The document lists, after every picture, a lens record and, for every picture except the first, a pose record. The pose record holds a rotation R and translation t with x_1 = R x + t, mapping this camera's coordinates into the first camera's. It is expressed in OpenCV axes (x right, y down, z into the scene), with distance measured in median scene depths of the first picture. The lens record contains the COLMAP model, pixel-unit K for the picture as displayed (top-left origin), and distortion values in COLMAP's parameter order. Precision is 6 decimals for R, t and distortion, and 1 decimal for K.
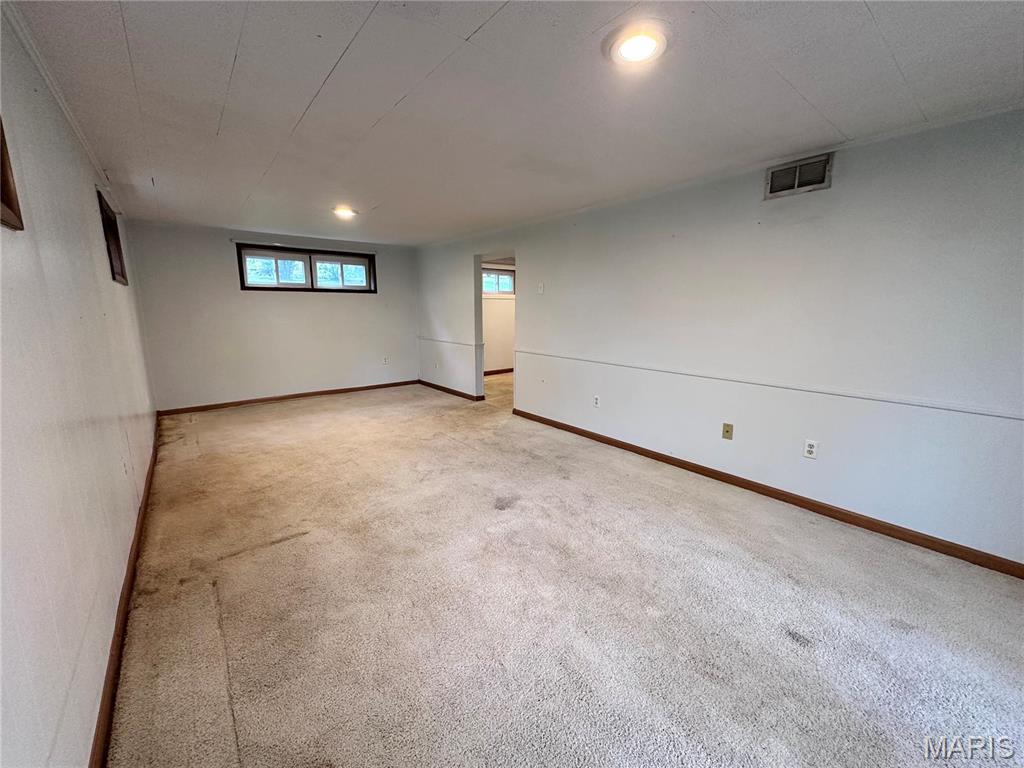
lens RADIAL K [[406.9, 0, 512.0], [0, 406.9, 384.0], [0, 0, 1]] dist [-0.001138, 0.000445]
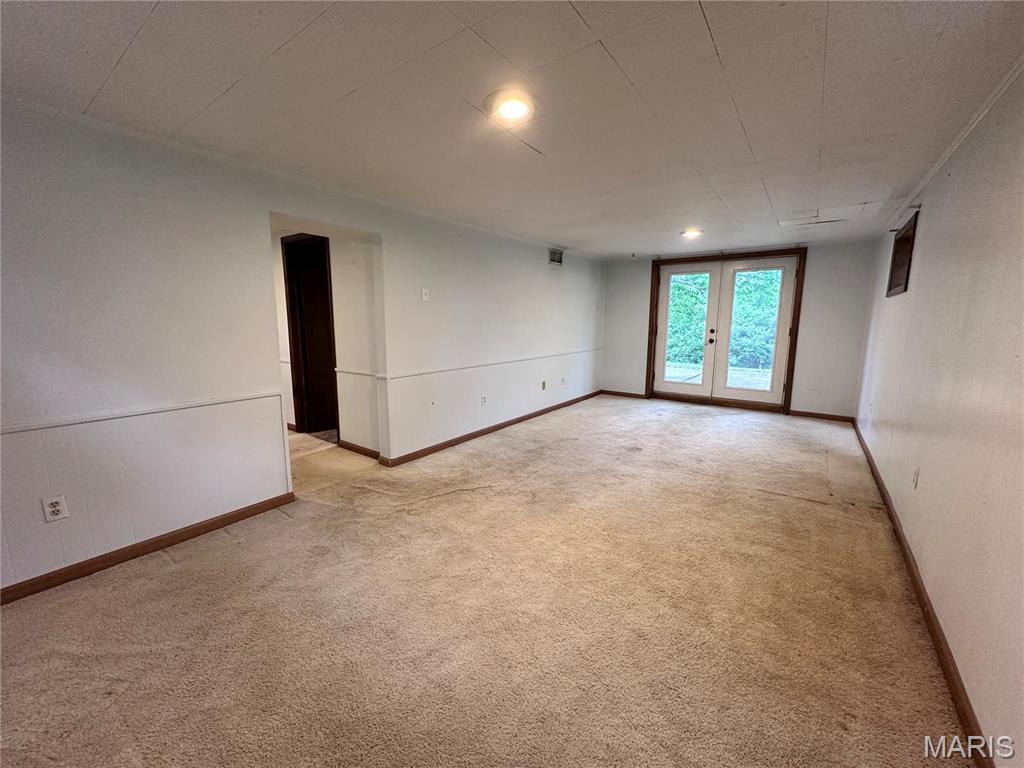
lens RADIAL K [[406.9, 0, 512.0], [0, 406.9, 384.0], [0, 0, 1]] dist [-0.001138, 0.000445]
pose [[-0.254485, -0.160132, 0.953727, -1.054632], [0.175685, 0.962131, 0.208422, -0.265285], [-0.950985, 0.220596, -0.216715, 1.379798]]
